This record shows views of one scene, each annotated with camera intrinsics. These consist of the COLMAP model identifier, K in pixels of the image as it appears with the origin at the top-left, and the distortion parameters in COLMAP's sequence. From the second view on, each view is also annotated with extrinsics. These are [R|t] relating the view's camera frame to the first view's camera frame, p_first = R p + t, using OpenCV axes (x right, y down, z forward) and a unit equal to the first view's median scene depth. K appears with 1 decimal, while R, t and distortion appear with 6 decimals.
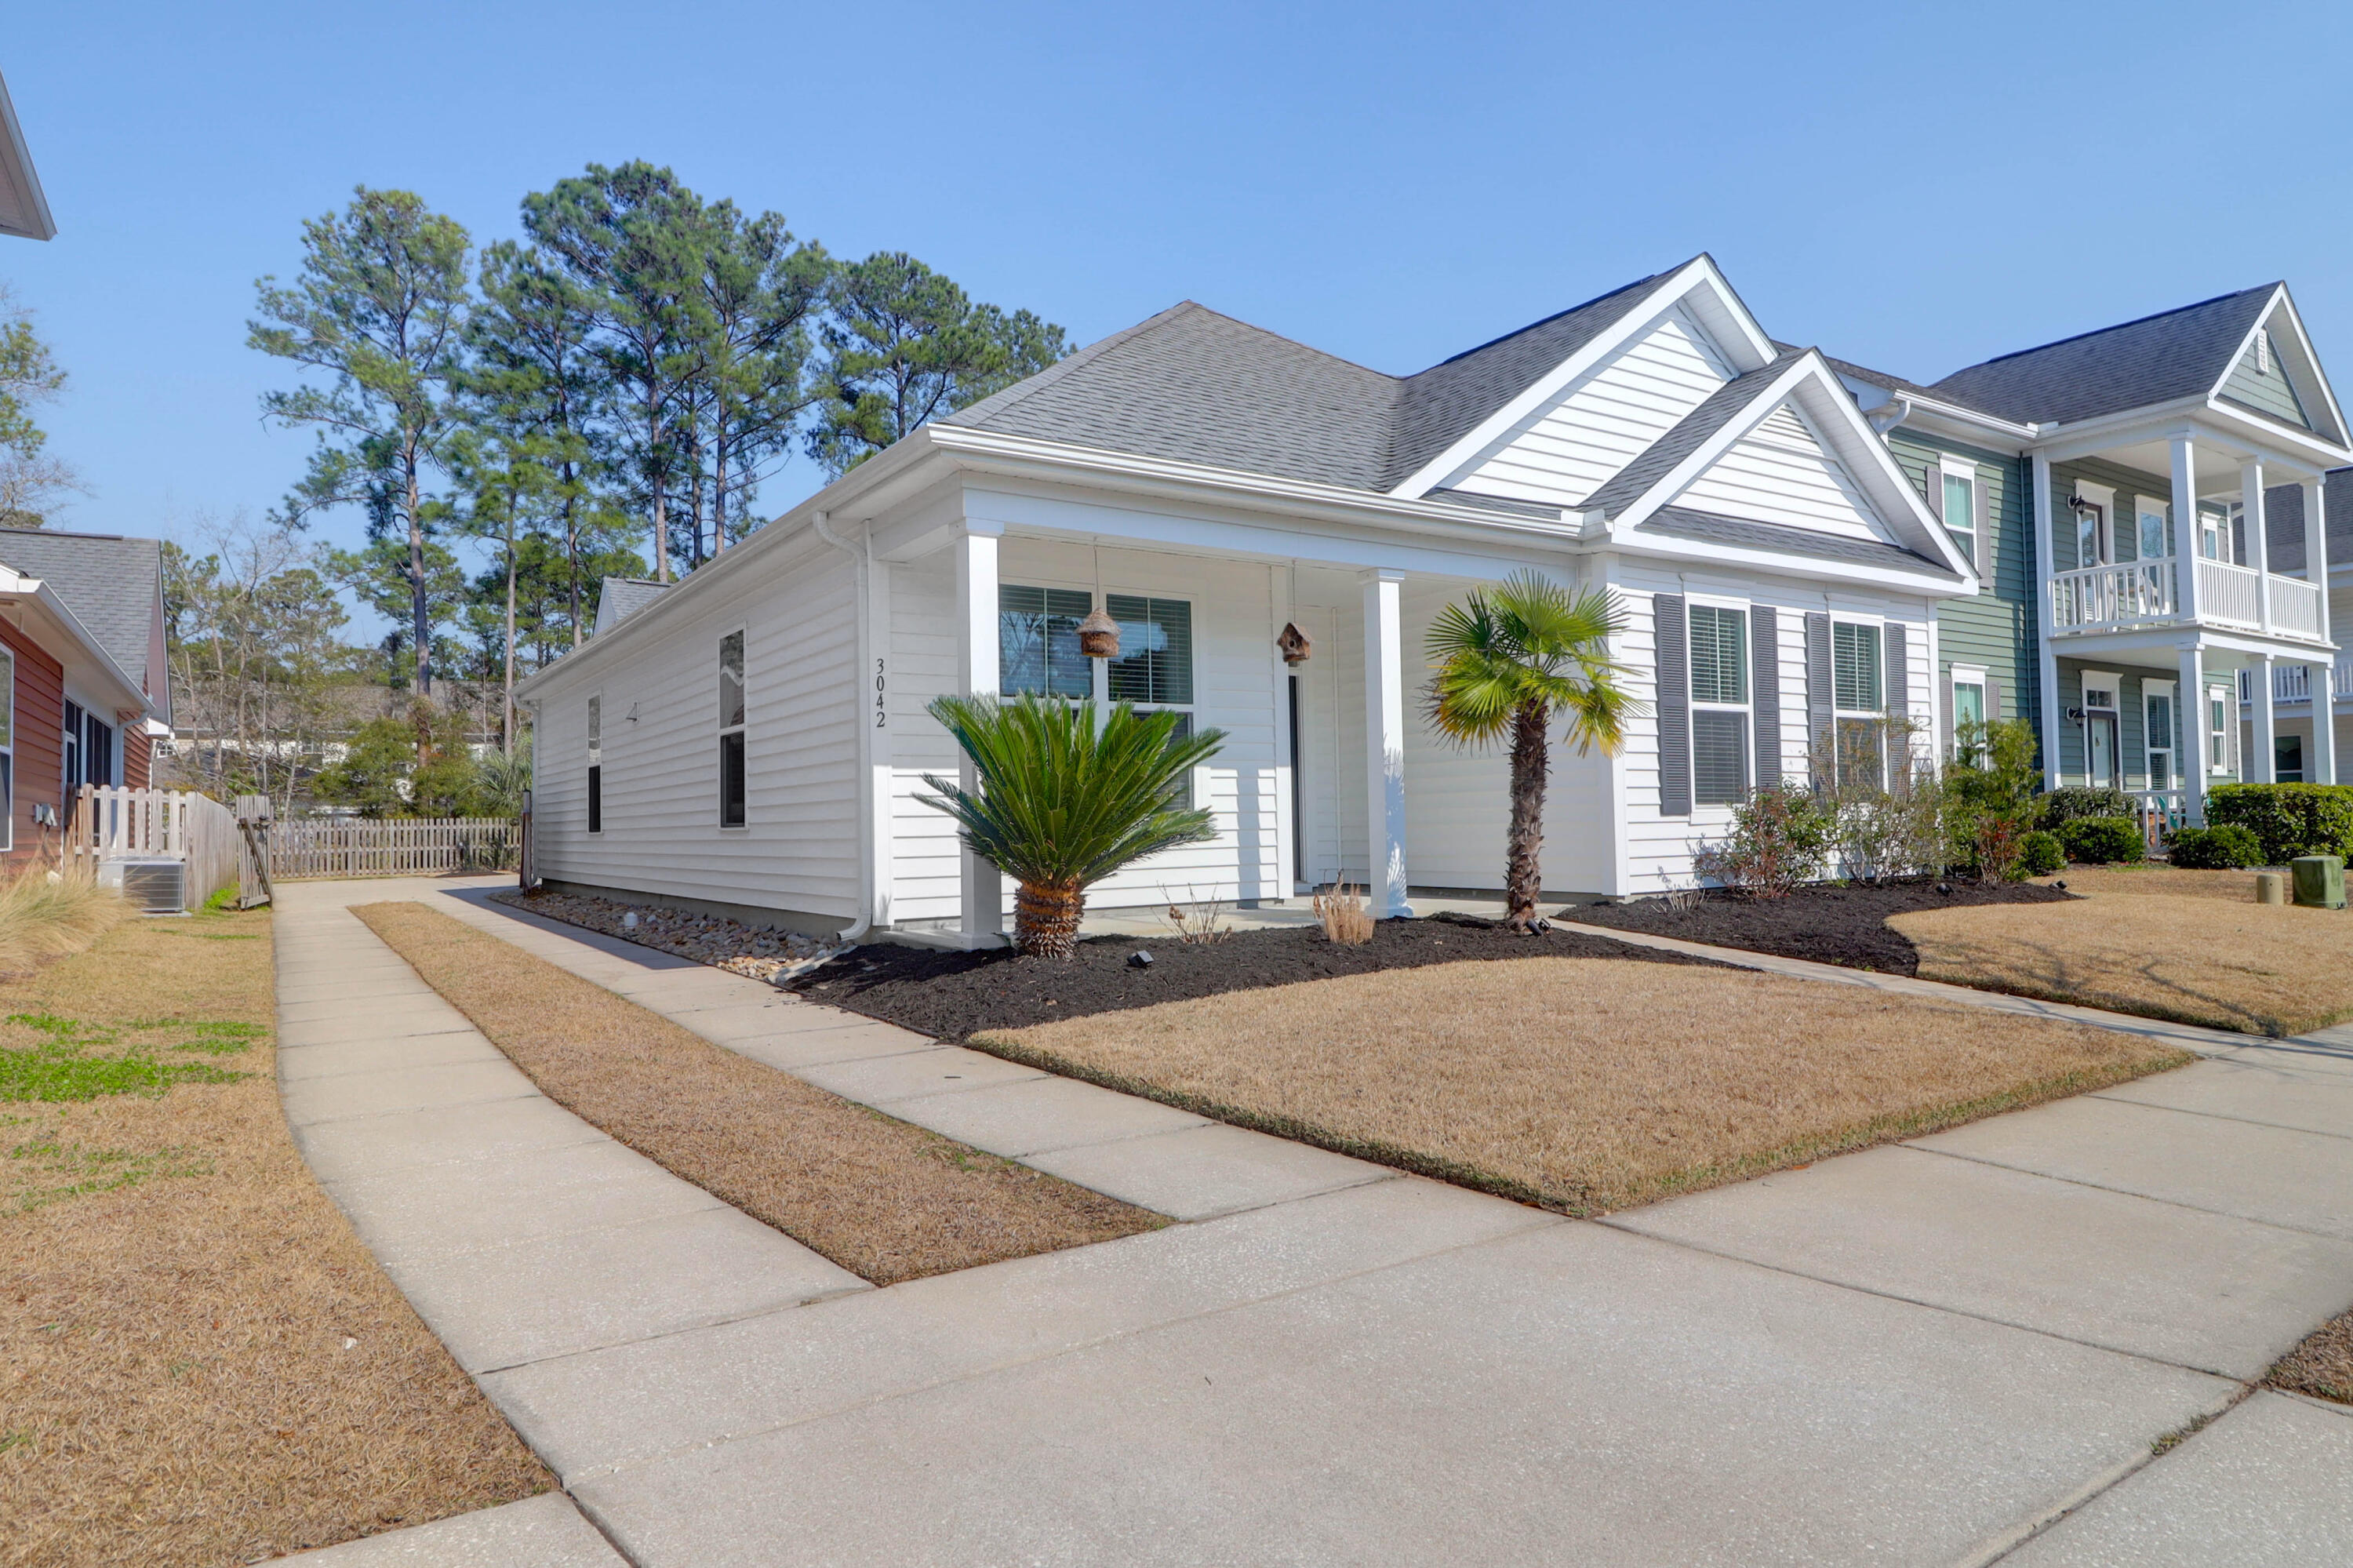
lens RADIAL K [[1367.1, 0, 1180.8], [0, 1367.1, 789.0], [0, 0, 1]] dist [-0.002015, -0.005369]
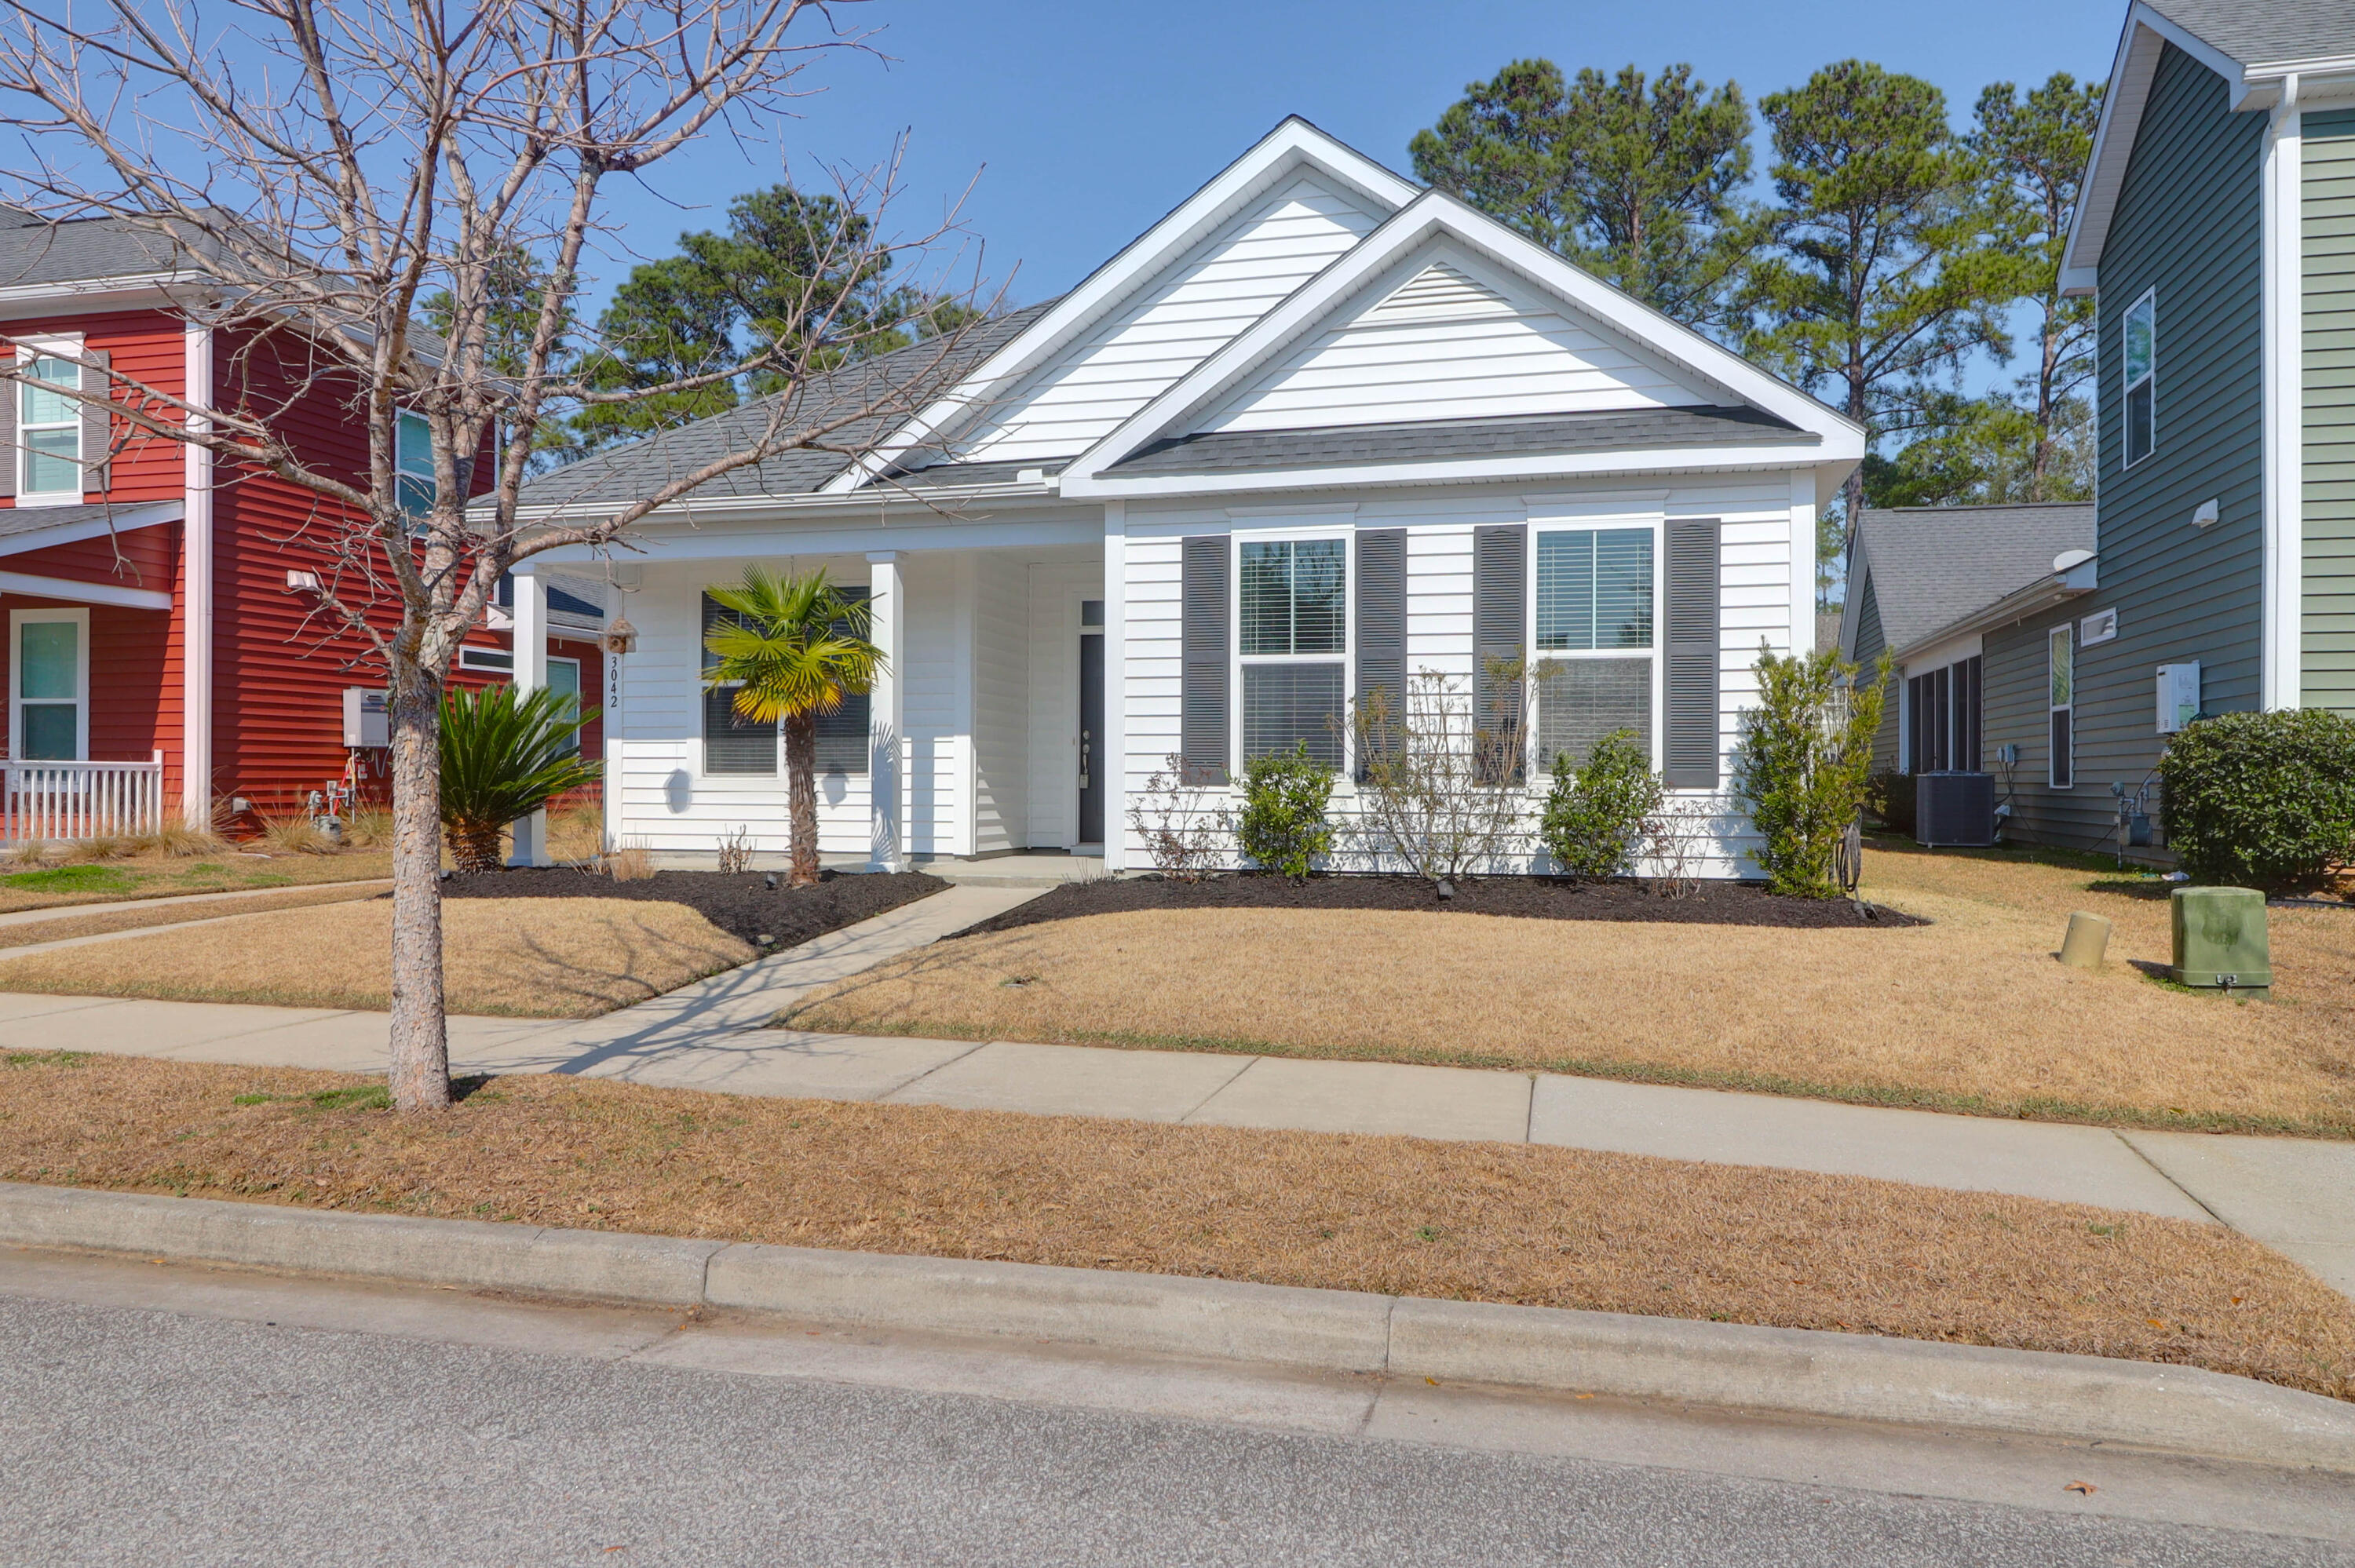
lens RADIAL K [[1633.3, 0, 1168.7], [0, 1633.3, 781.7], [0, 0, 1]] dist [0.011643, -0.010302]
pose [[0.658398, 0.020860, -0.752381, 1.040139], [0.004607, 0.999485, 0.031742, -0.015252], [0.752656, -0.024365, 0.657963, 0.257045]]
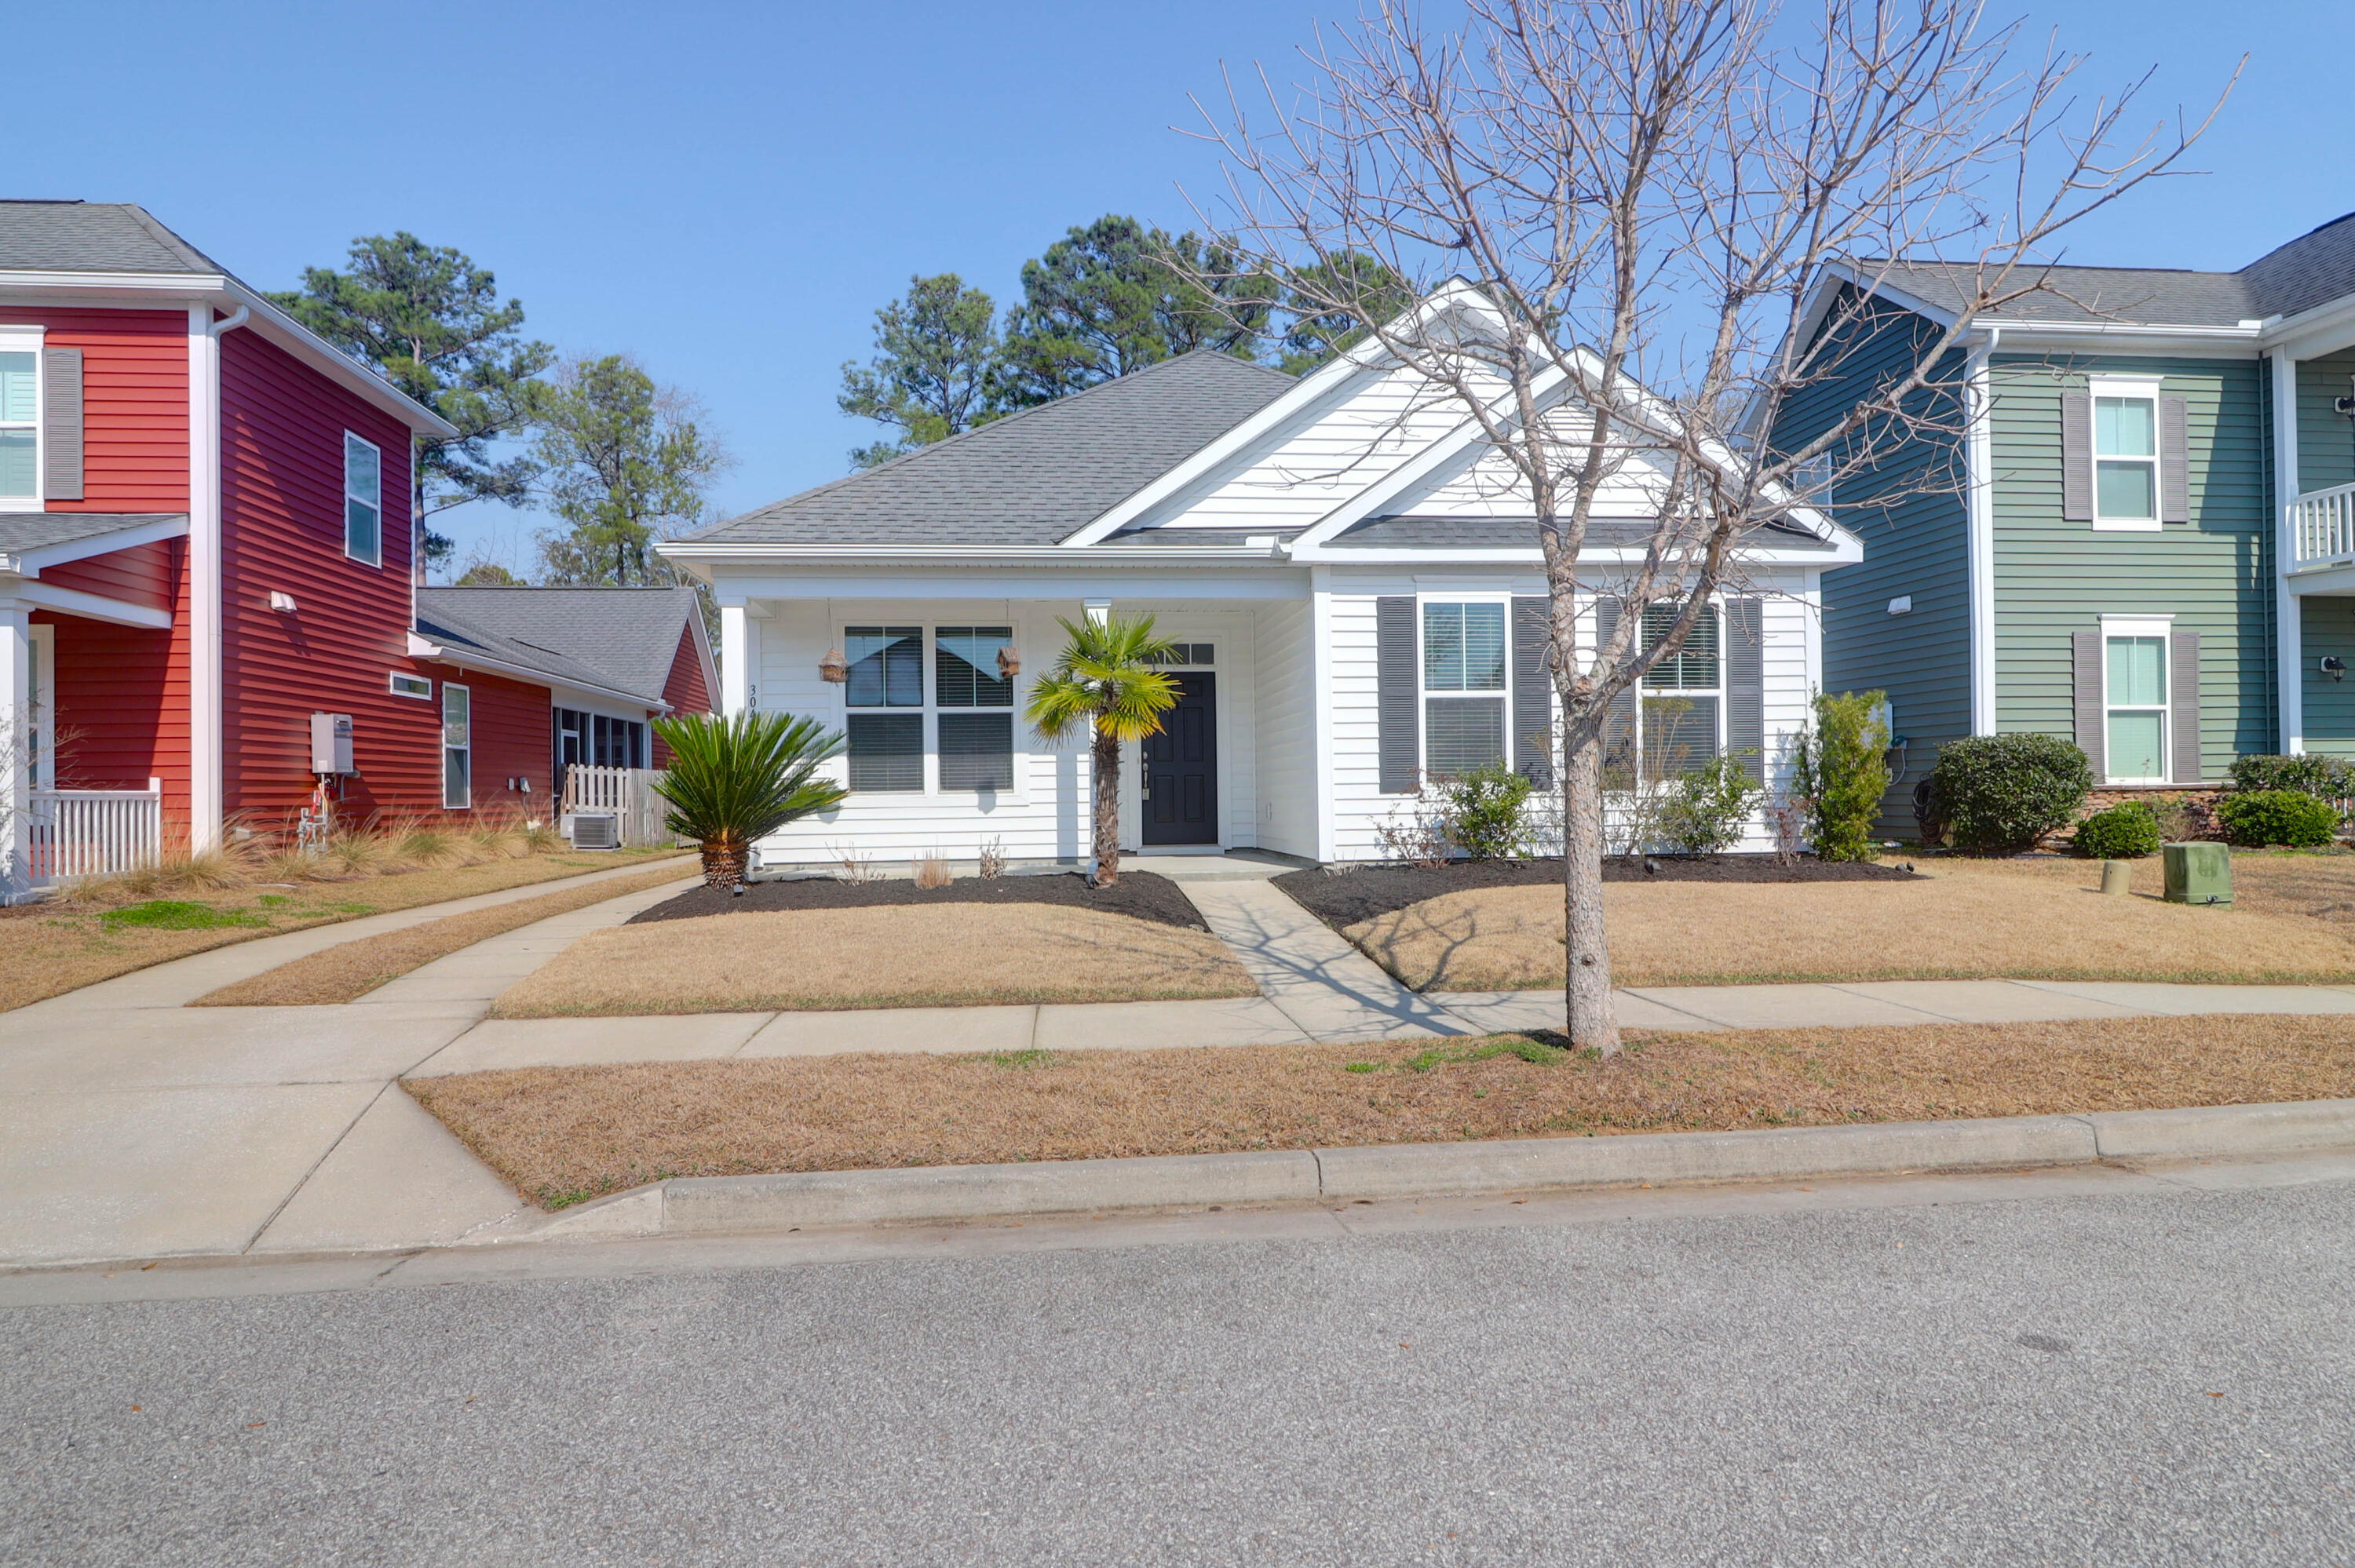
lens RADIAL K [[1368.0, 0, 1175.7], [0, 1368.0, 791.6], [0, 0, 1]] dist [-0.002015, -0.005369]
pose [[0.890009, 0.005226, -0.455913, 0.645744], [0.009396, 0.999512, 0.029801, -0.015570], [0.455846, -0.030807, 0.889525, -0.077589]]
